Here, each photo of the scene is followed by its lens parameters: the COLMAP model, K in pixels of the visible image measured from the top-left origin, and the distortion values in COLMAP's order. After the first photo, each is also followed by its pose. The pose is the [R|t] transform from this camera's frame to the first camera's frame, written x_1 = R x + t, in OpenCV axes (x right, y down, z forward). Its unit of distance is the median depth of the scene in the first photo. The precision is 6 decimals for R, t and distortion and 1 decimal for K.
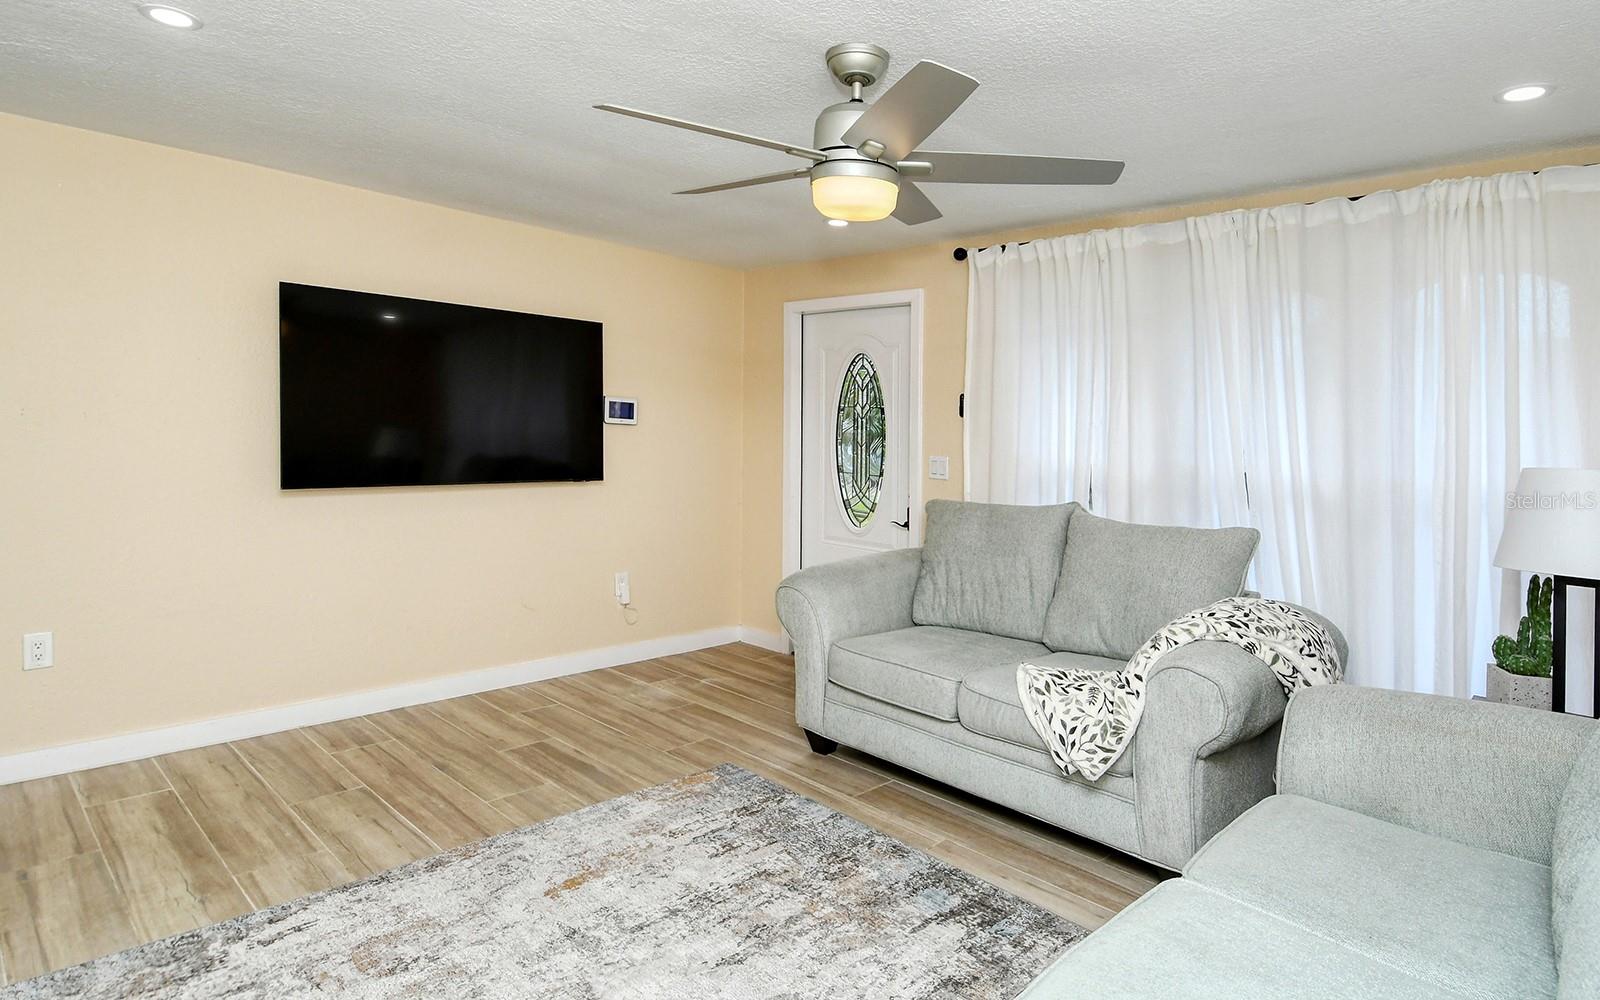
lens RADIAL K [[849.9, 0, 888.5], [0, 849.9, 431.8], [0, 0, 1]] dist [0.030231, -0.016741]
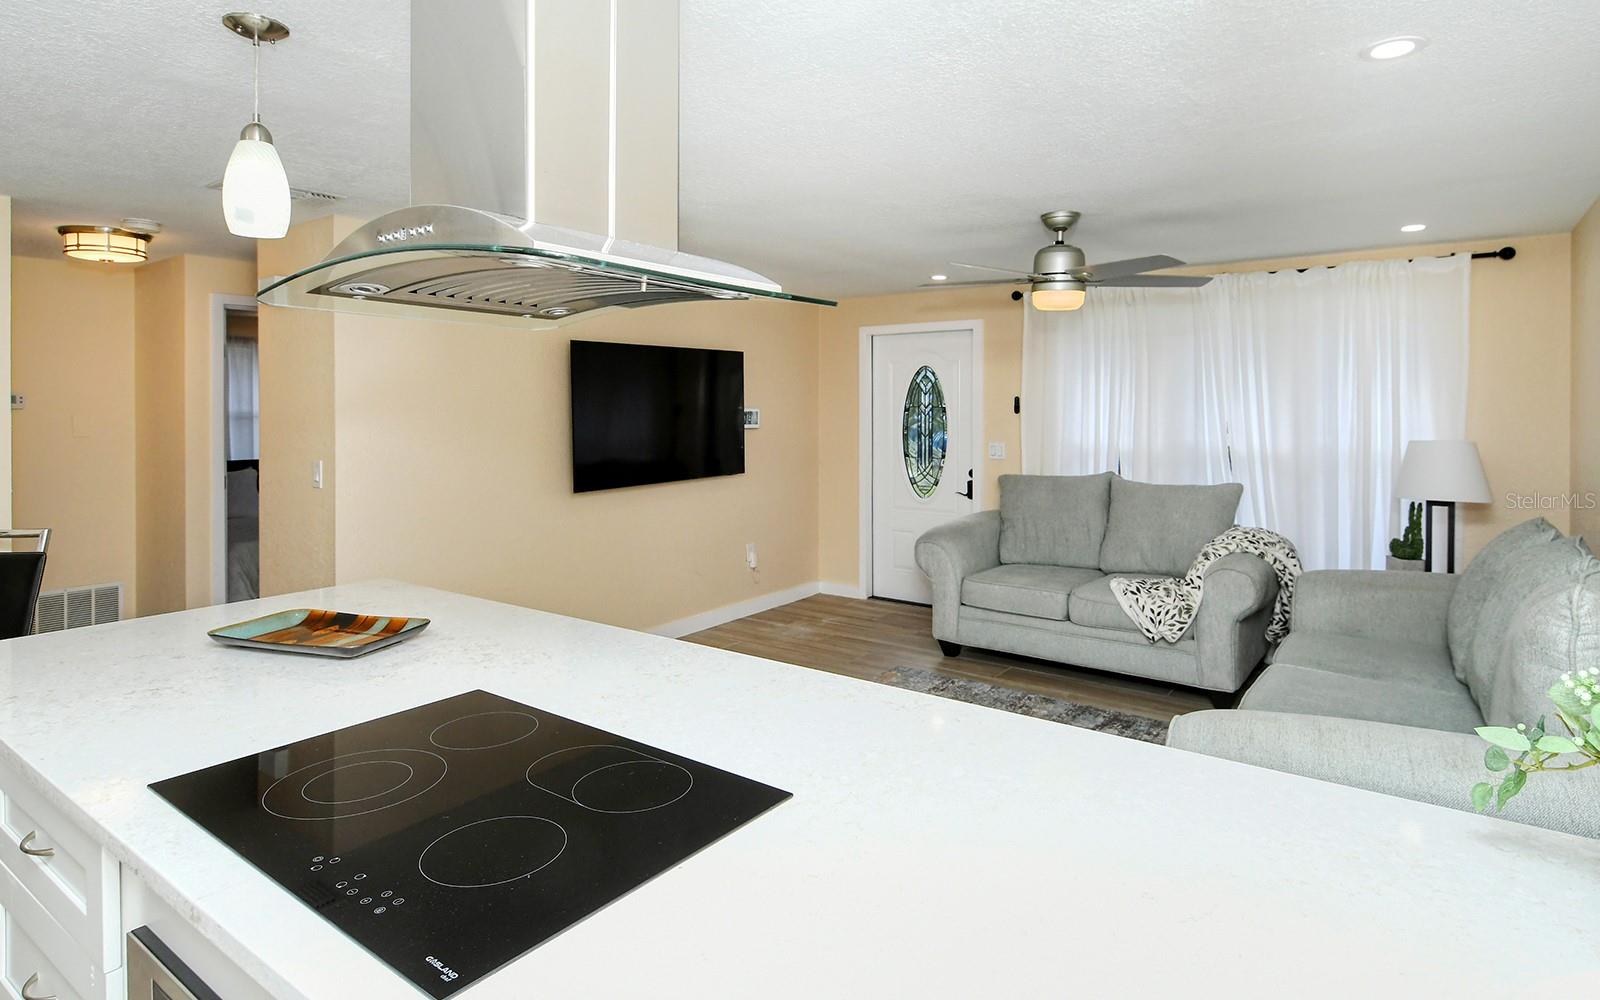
lens RADIAL K [[849.9, 0, 877.1], [0, 849.9, 437.1], [0, 0, 1]] dist [0.030231, -0.016741]
pose [[0.988062, -0.048613, 0.146185, -0.488821], [0.042149, 0.998005, 0.047001, -0.077098], [-0.148178, -0.040278, 0.988140, -0.467292]]
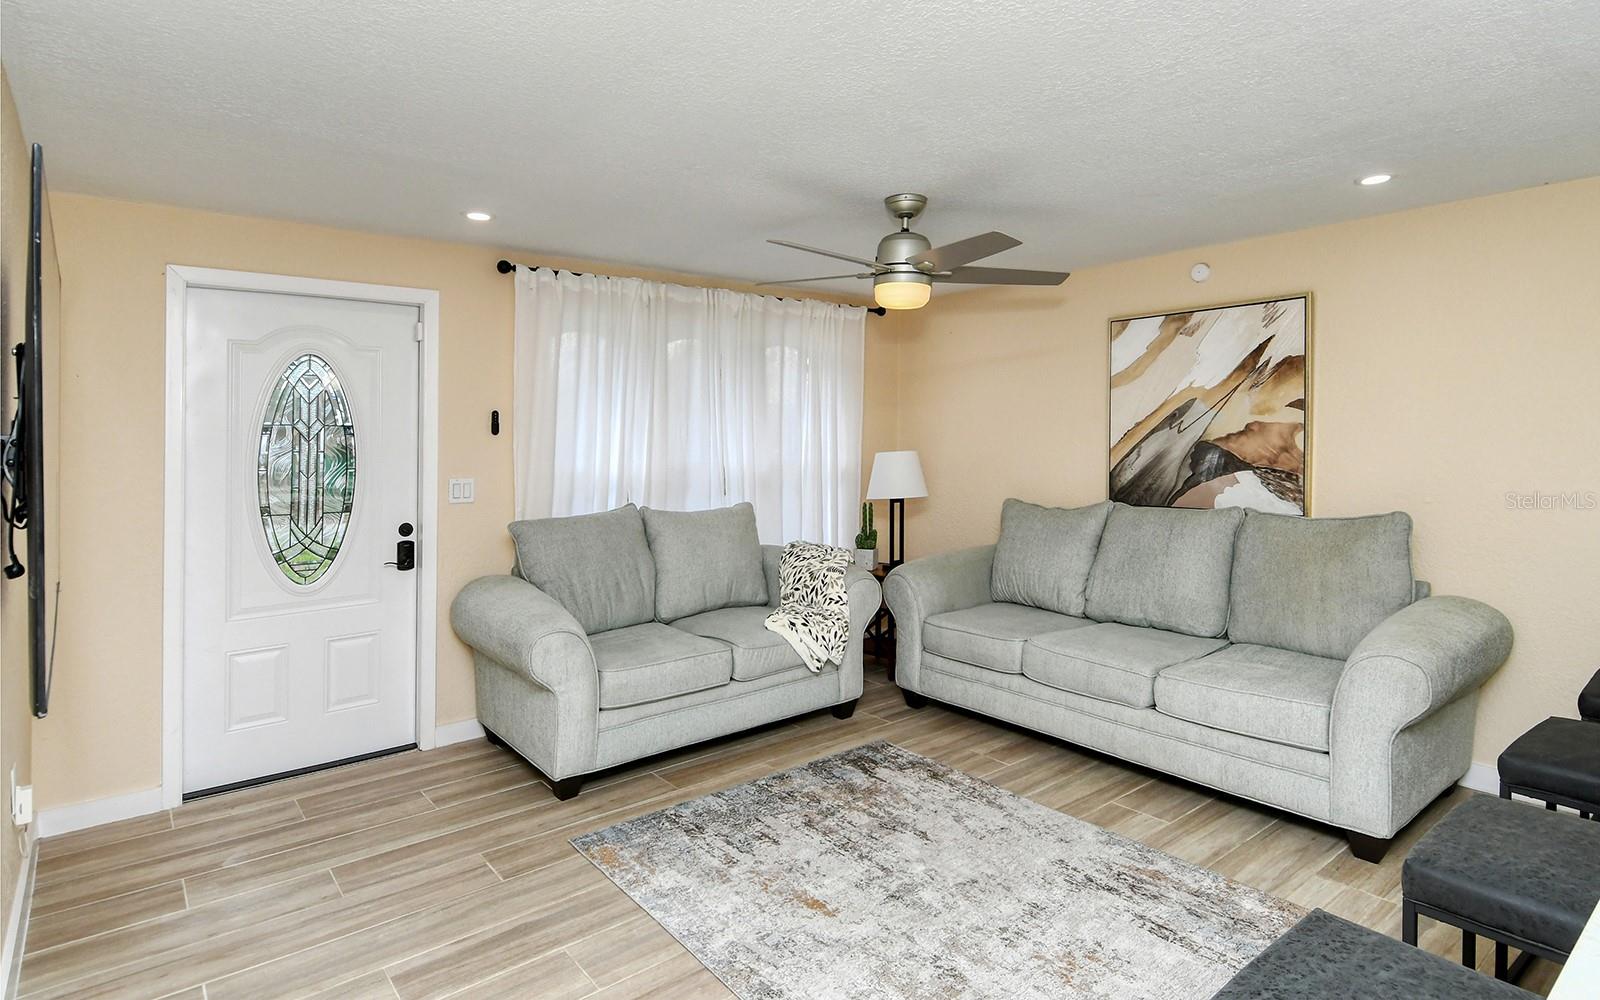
lens RADIAL K [[849.9, 0, 799.6], [0, 849.9, 441.1], [0, 0, 1]] dist [0.030231, -0.016741]
pose [[0.161957, -0.048510, 0.985605, -1.185232], [0.014881, 0.998797, 0.046714, -0.074257], [-0.986686, 0.007101, 0.162484, 0.731289]]
